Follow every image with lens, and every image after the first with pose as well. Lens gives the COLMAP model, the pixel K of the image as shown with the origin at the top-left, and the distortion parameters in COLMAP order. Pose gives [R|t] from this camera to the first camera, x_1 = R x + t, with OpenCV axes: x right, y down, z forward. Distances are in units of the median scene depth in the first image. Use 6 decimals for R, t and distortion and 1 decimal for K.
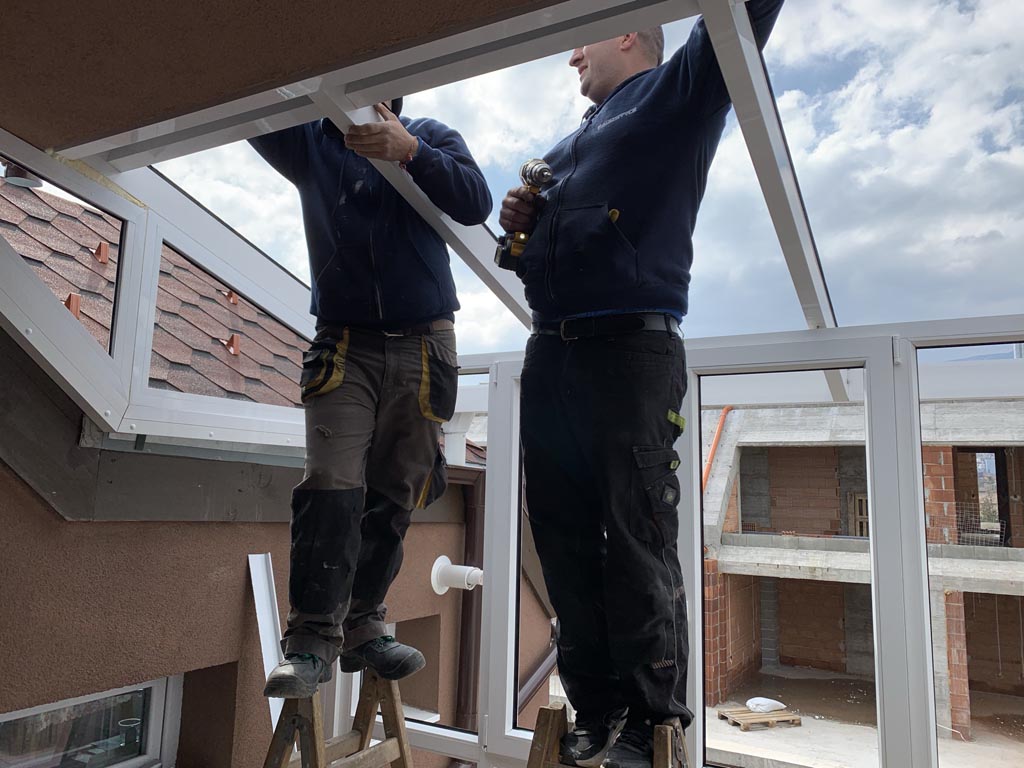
lens RADIAL K [[810.9, 0, 554.3], [0, 810.9, 404.3], [0, 0, 1]] dist [0.065674, 0.000788]
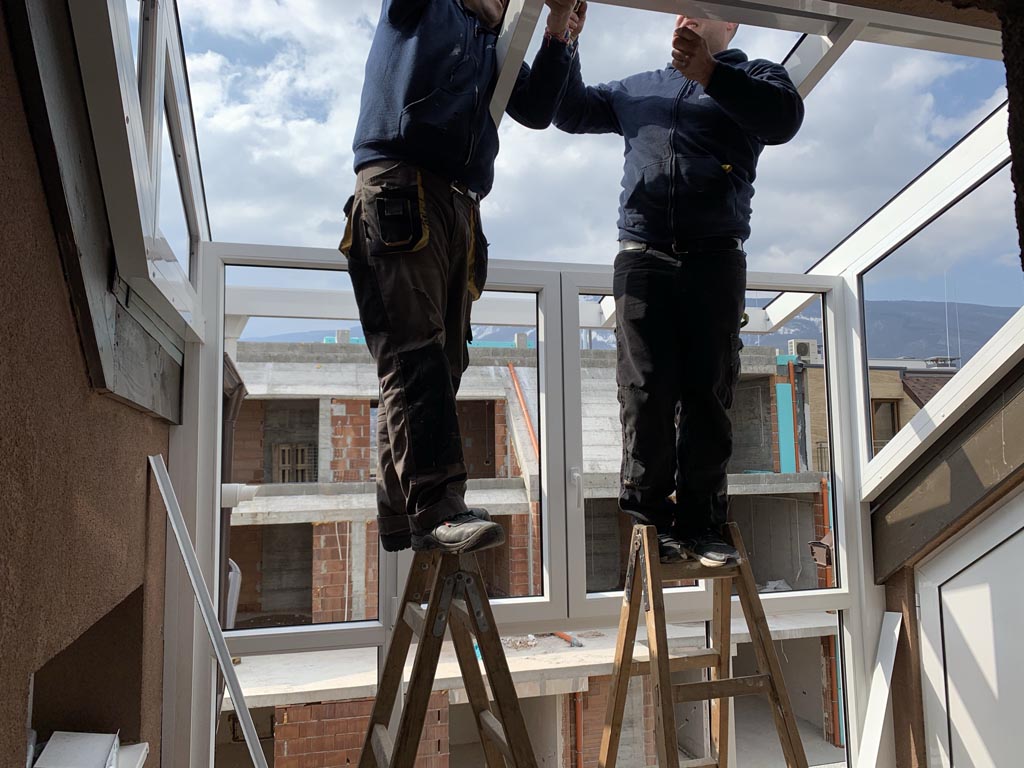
lens RADIAL K [[789.9, 0, 508.1], [0, 789.9, 374.0], [0, 0, 1]] dist [0.012335, -0.009297]
pose [[0.728230, 0.041144, 0.684096, -0.147543], [-0.041717, 0.999006, -0.015676, 0.022738], [-0.684062, -0.017122, 0.729223, 0.037680]]
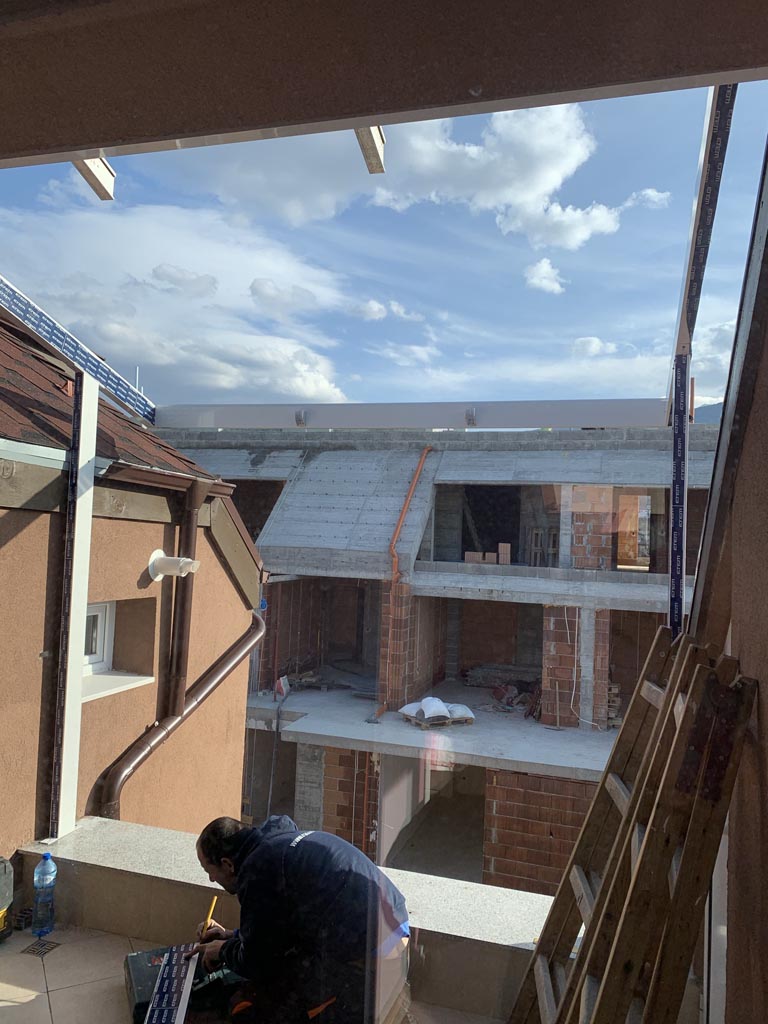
lens RADIAL K [[789.9, 0, 402.2], [0, 789.9, 495.9], [0, 0, 1]] dist [0.002274, -0.005601]
pose [[0.985005, 0.031717, 0.169587, 0.003367], [-0.042223, 0.997382, 0.058706, 0.009075], [-0.167281, -0.064986, 0.983765, -0.050043]]
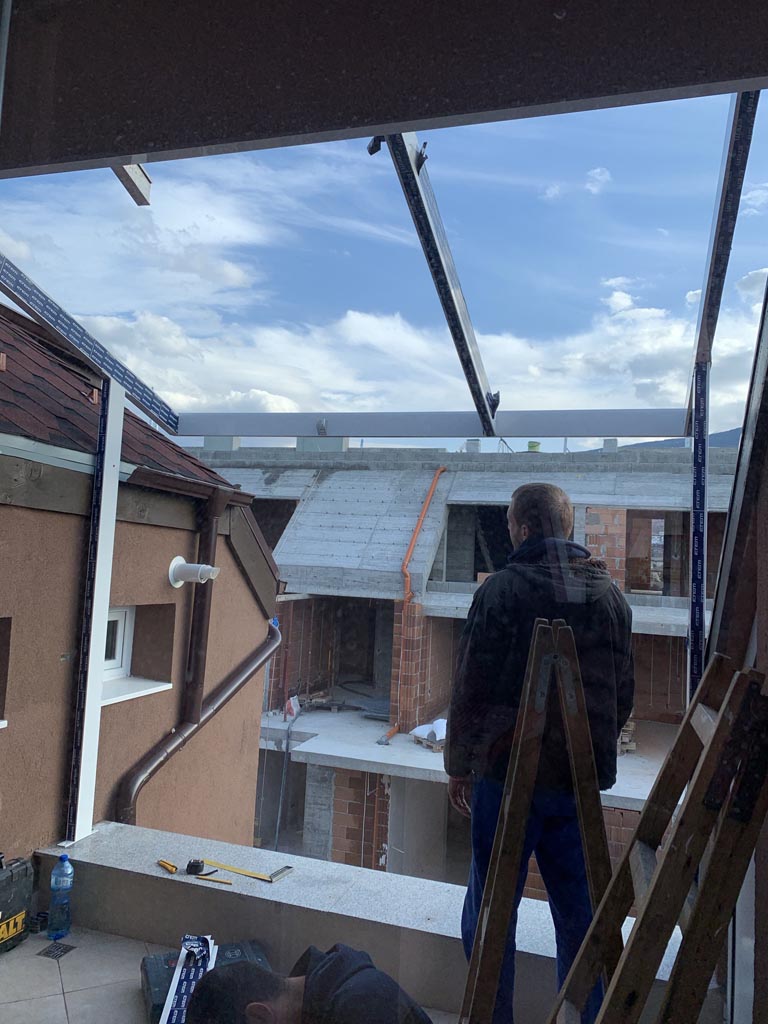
lens RADIAL K [[791.0, 0, 402.6], [0, 791.0, 492.1], [0, 0, 1]] dist [0.001361, -0.002468]
pose [[0.986703, 0.047223, 0.155524, -0.000317], [-0.051501, 0.998394, 0.023591, 0.015506], [-0.154160, -0.031287, 0.987550, -0.052754]]
